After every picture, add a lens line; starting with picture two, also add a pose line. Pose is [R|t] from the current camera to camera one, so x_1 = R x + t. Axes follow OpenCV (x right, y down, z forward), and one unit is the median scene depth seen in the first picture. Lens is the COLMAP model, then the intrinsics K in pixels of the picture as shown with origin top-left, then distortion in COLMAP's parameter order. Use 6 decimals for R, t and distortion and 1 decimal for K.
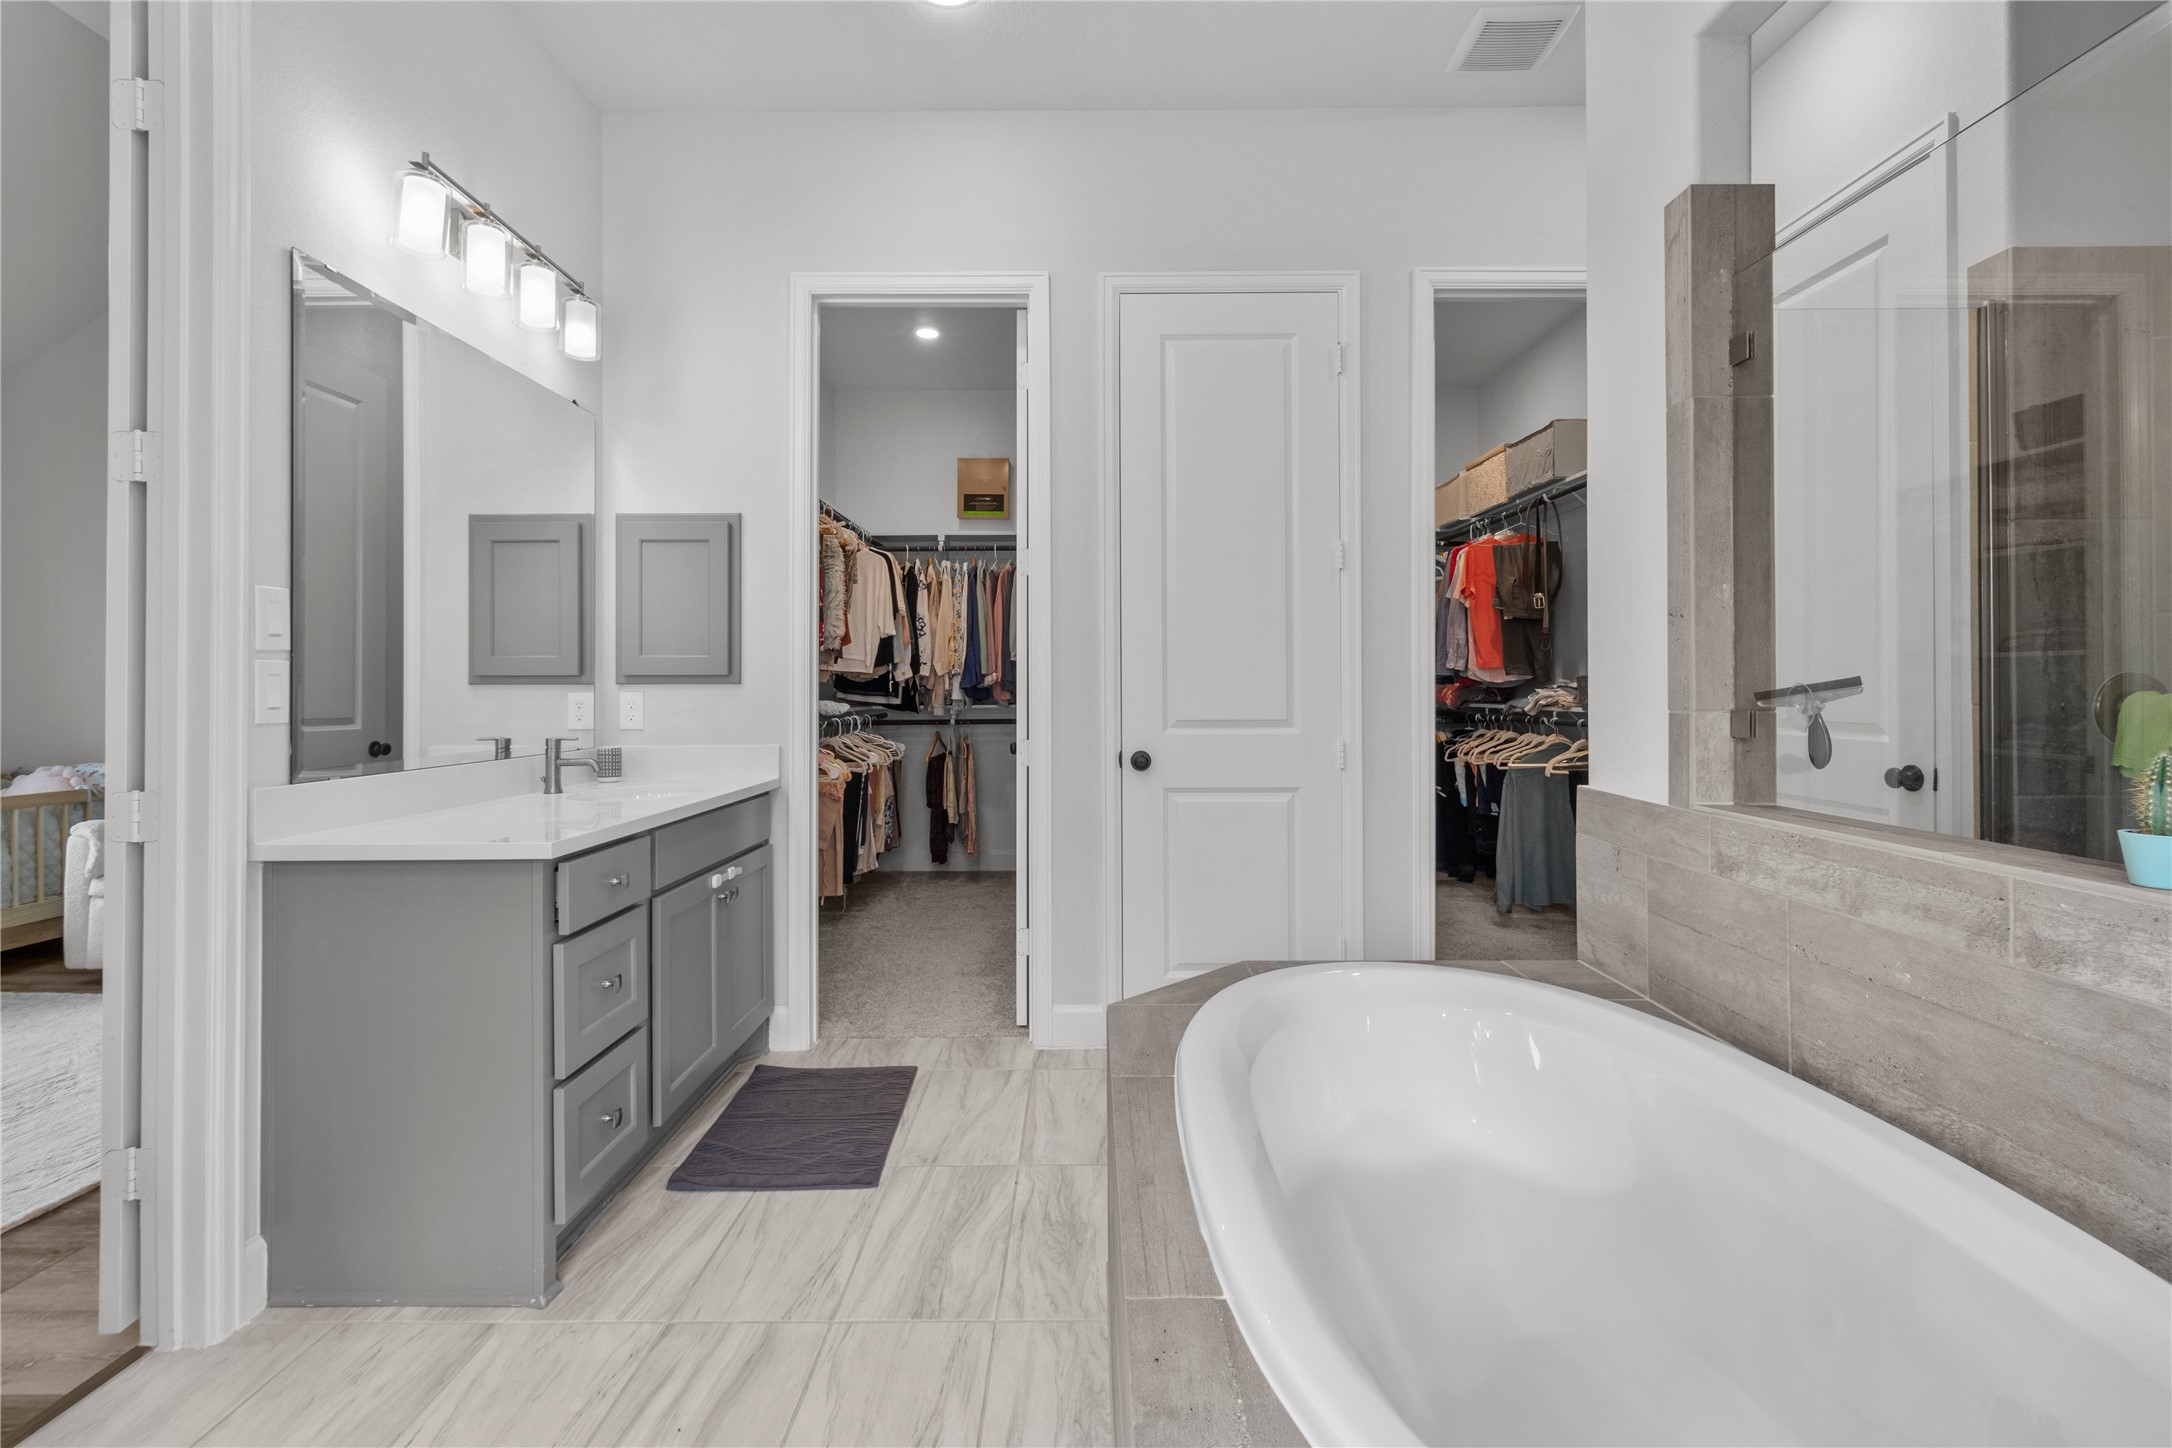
lens RADIAL K [[996.1, 0, 1104.1], [0, 996.1, 681.6], [0, 0, 1]] dist [0.003689, -0.000188]
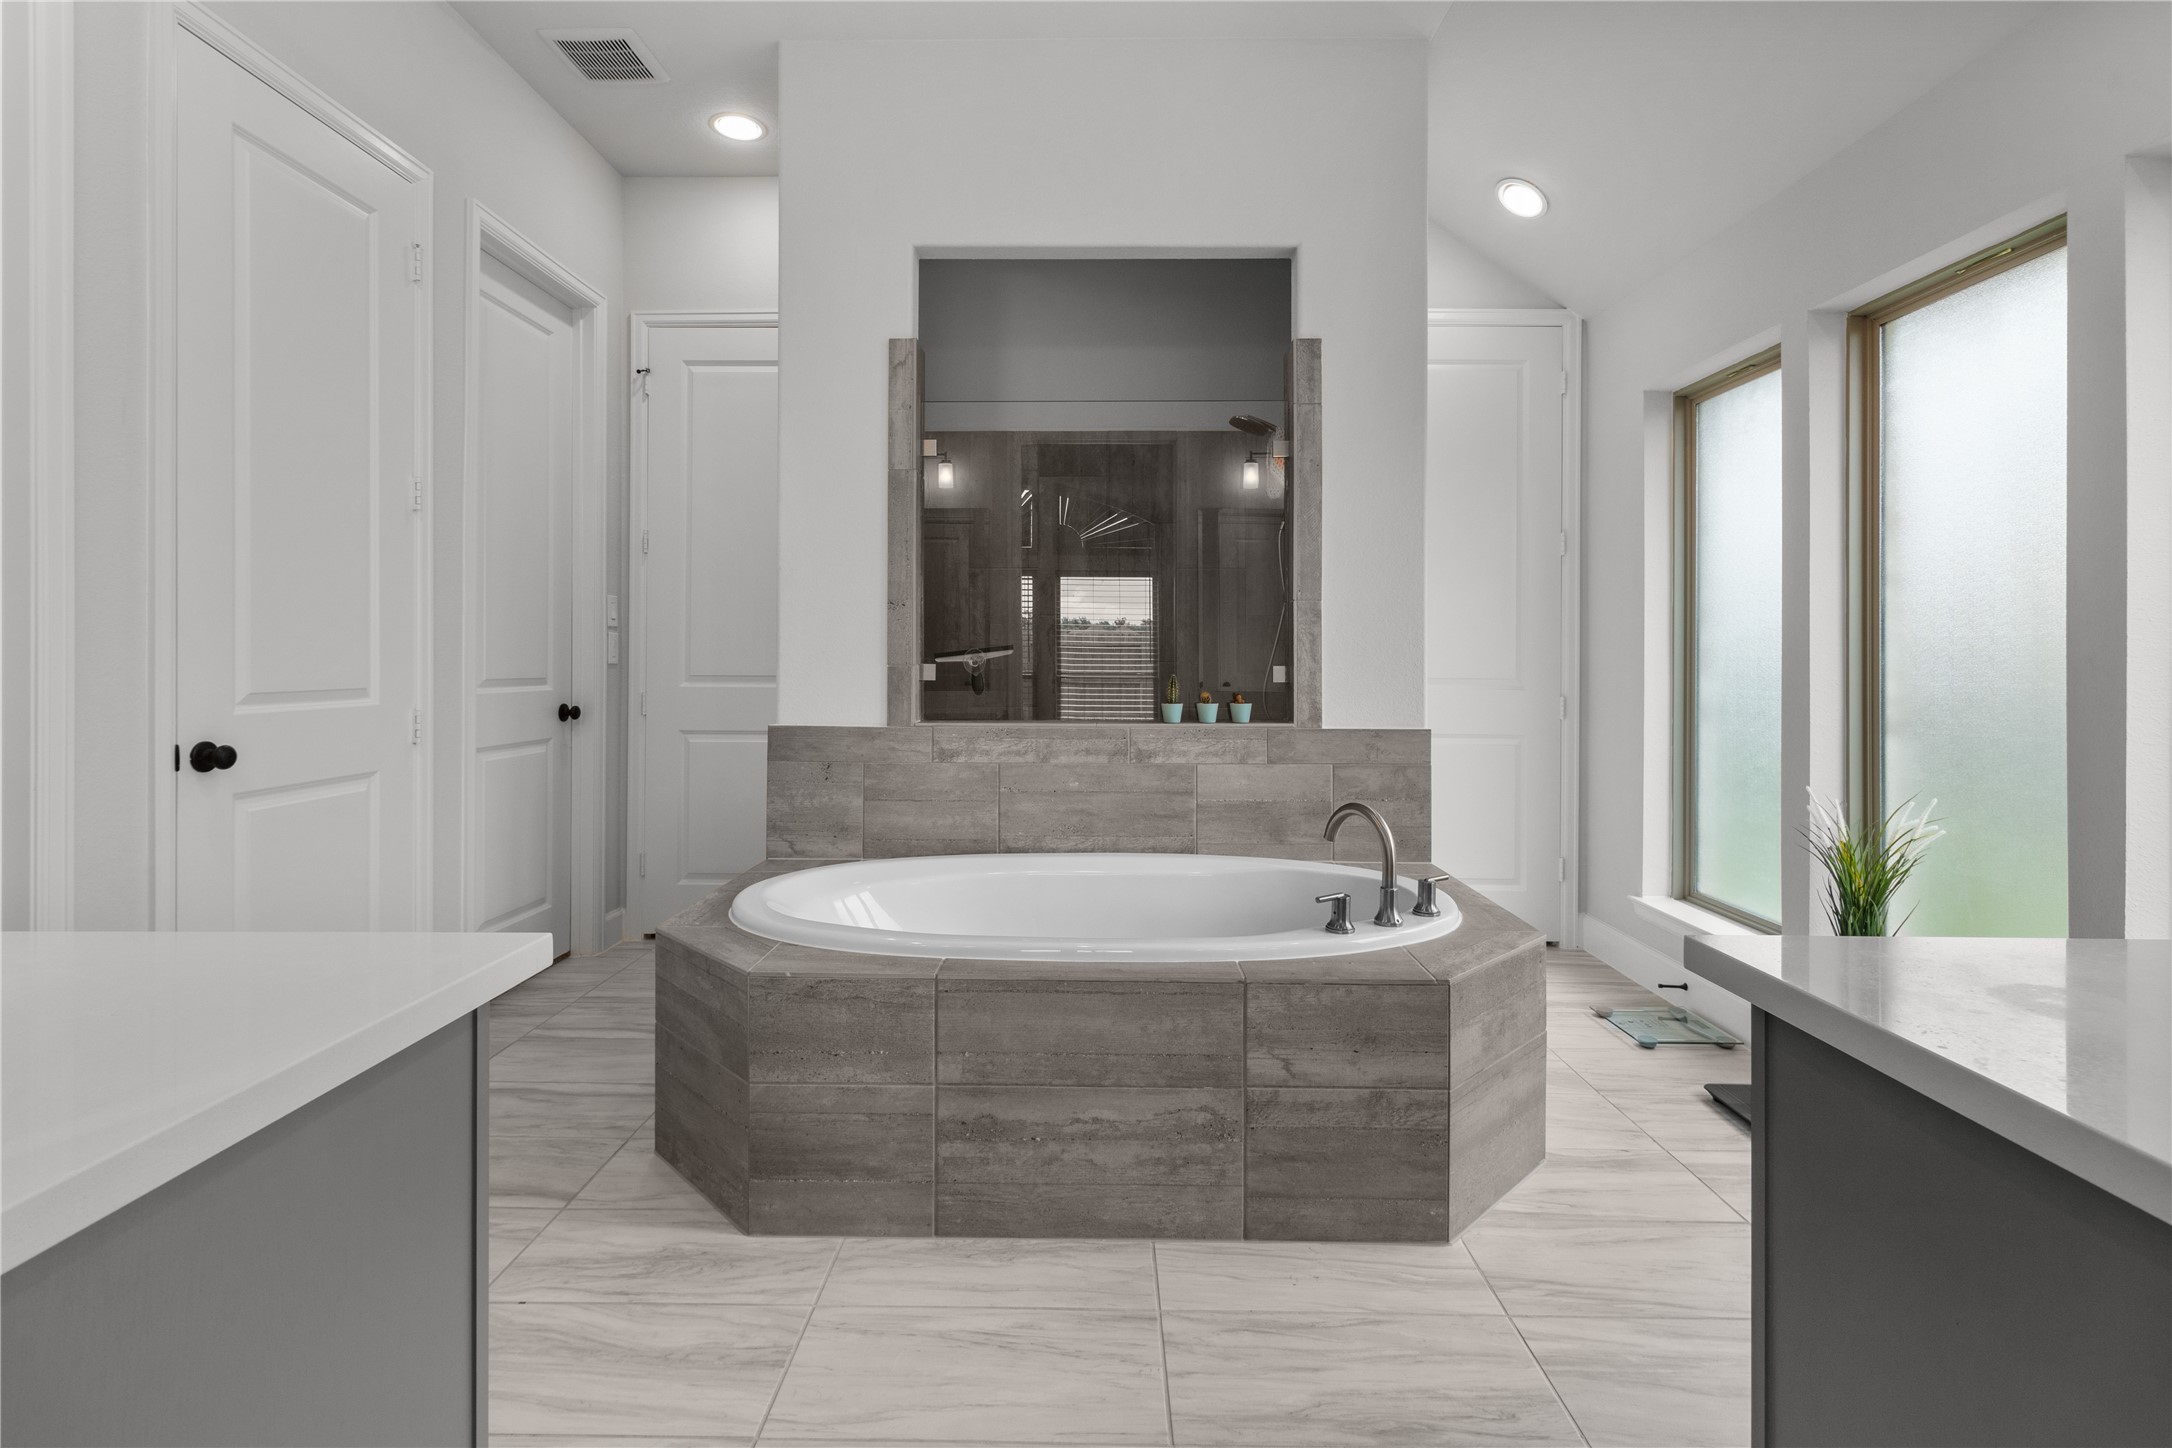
lens RADIAL K [[996.1, 0, 1065.4], [0, 996.1, 651.1], [0, 0, 1]] dist [0.003689, -0.000188]
pose [[0.045521, 0.006898, 0.998940, -1.108885], [-0.008799, 0.999940, -0.006504, 0.017229], [-0.998925, -0.008494, 0.045579, 0.754528]]
